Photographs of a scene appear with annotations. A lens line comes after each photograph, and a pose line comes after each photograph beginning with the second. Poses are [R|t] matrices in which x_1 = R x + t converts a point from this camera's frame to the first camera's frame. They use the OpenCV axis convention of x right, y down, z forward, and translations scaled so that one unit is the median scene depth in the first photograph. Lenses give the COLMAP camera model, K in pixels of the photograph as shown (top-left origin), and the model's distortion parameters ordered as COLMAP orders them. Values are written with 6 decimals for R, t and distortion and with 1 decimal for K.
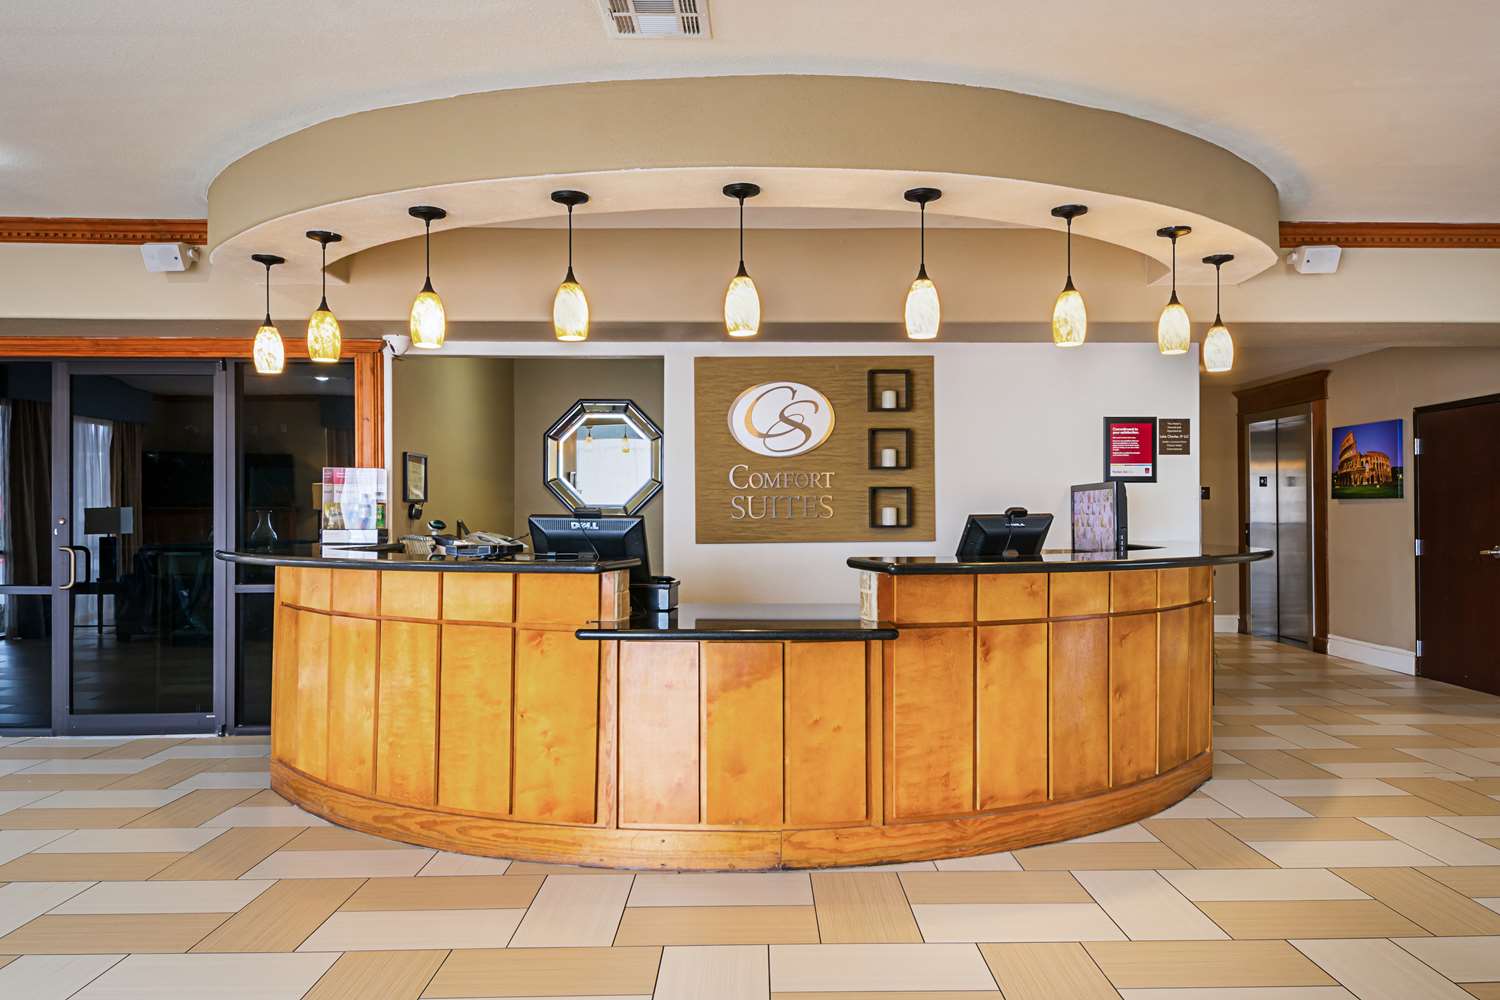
lens RADIAL K [[1010.0, 0, 750.0], [0, 1010.0, 500.0], [0, 0, 1]] dist [0.007113, -0.000698]
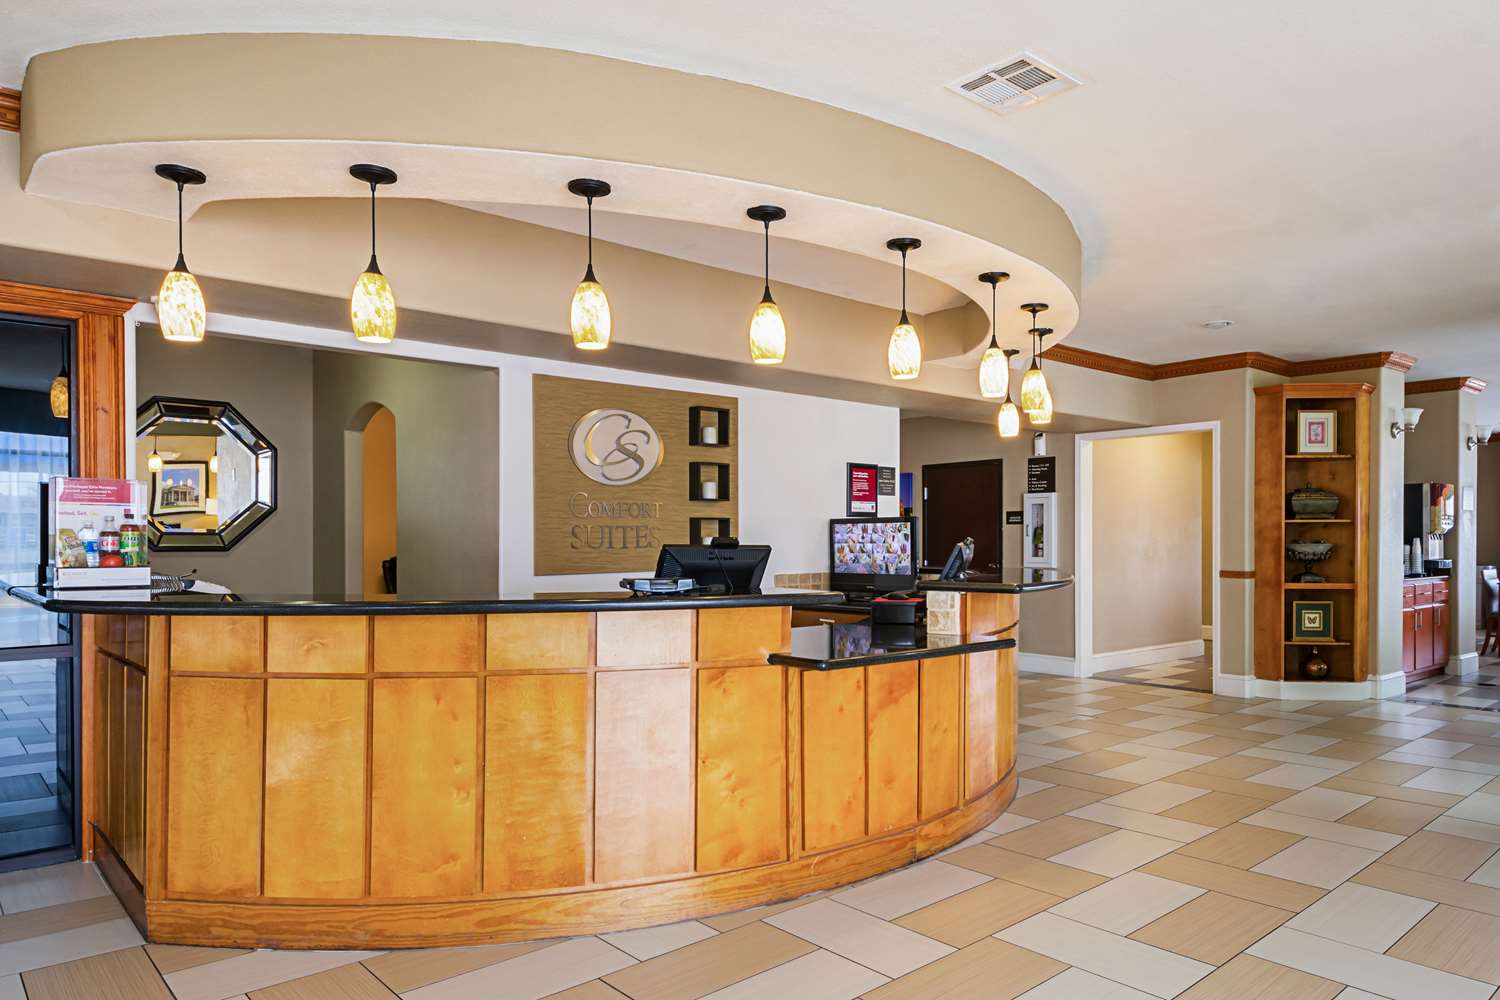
lens RADIAL K [[983.8, 0, 752.5], [0, 983.8, 544.1], [0, 0, 1]] dist [0.001687, -0.000911]
pose [[0.748704, -0.002532, 0.662900, -0.515389], [-0.007464, 0.999897, 0.012249, 0.001810], [-0.662863, -0.014118, 0.748608, 0.195775]]
